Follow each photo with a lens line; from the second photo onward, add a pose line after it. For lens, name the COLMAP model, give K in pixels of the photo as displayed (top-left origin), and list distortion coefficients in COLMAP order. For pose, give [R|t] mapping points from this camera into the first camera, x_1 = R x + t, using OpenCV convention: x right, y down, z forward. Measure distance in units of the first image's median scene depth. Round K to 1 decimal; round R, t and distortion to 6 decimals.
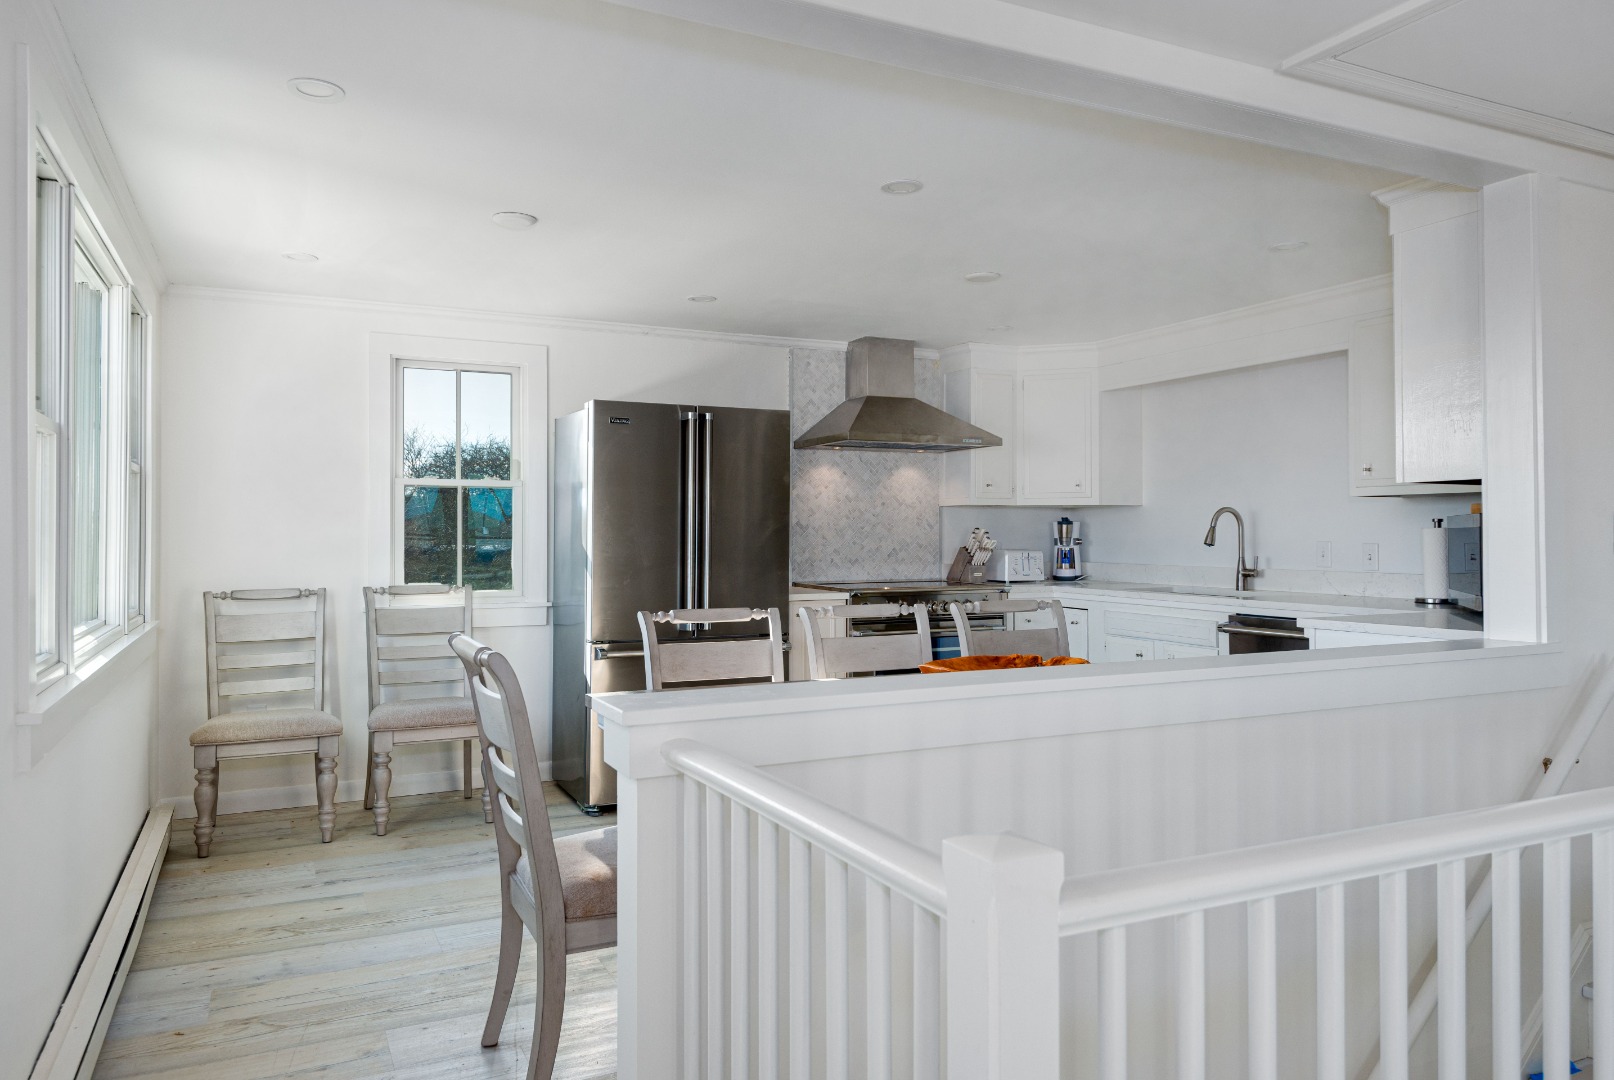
lens RADIAL K [[1106.6, 0, 805.9], [0, 1106.6, 532.4], [0, 0, 1]] dist [0.001730, 0.001518]
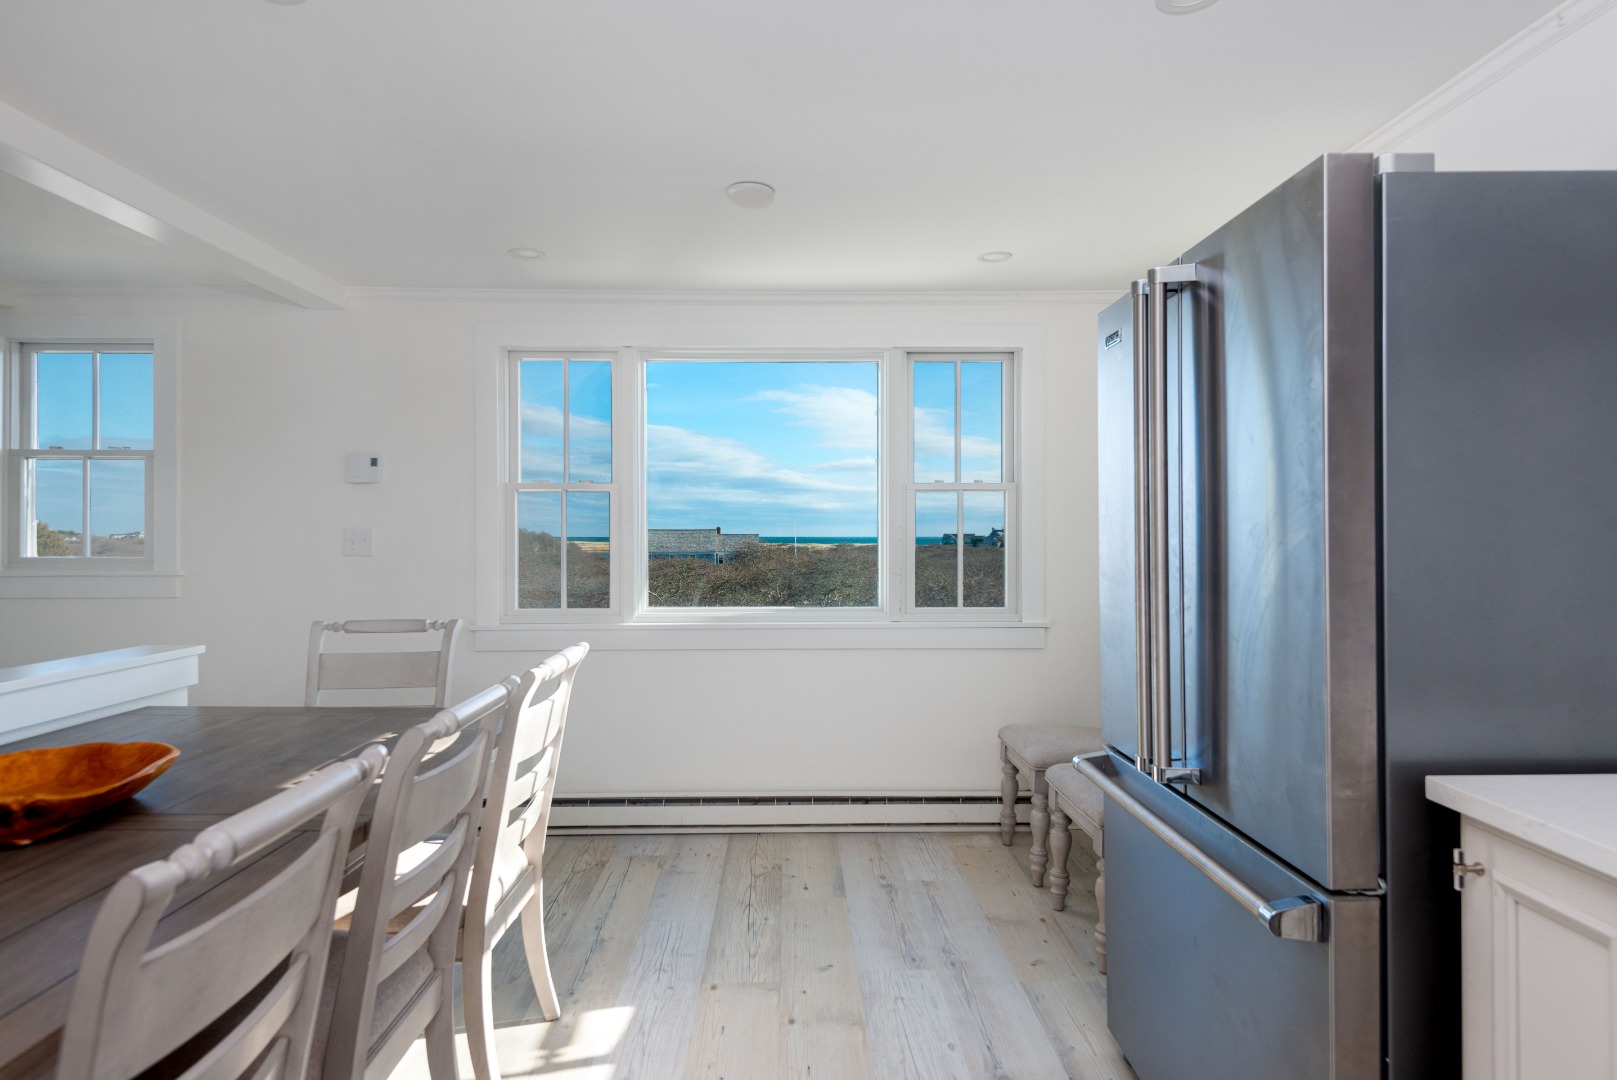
lens RADIAL K [[860.6, 0, 801.8], [0, 860.6, 533.9], [0, 0, 1]] dist [0.031912, -0.021732]
pose [[-0.413950, -0.009279, -0.910252, 0.369741], [-0.006029, 0.999954, -0.007452, -0.003577], [0.910280, 0.002403, -0.413987, 1.385875]]
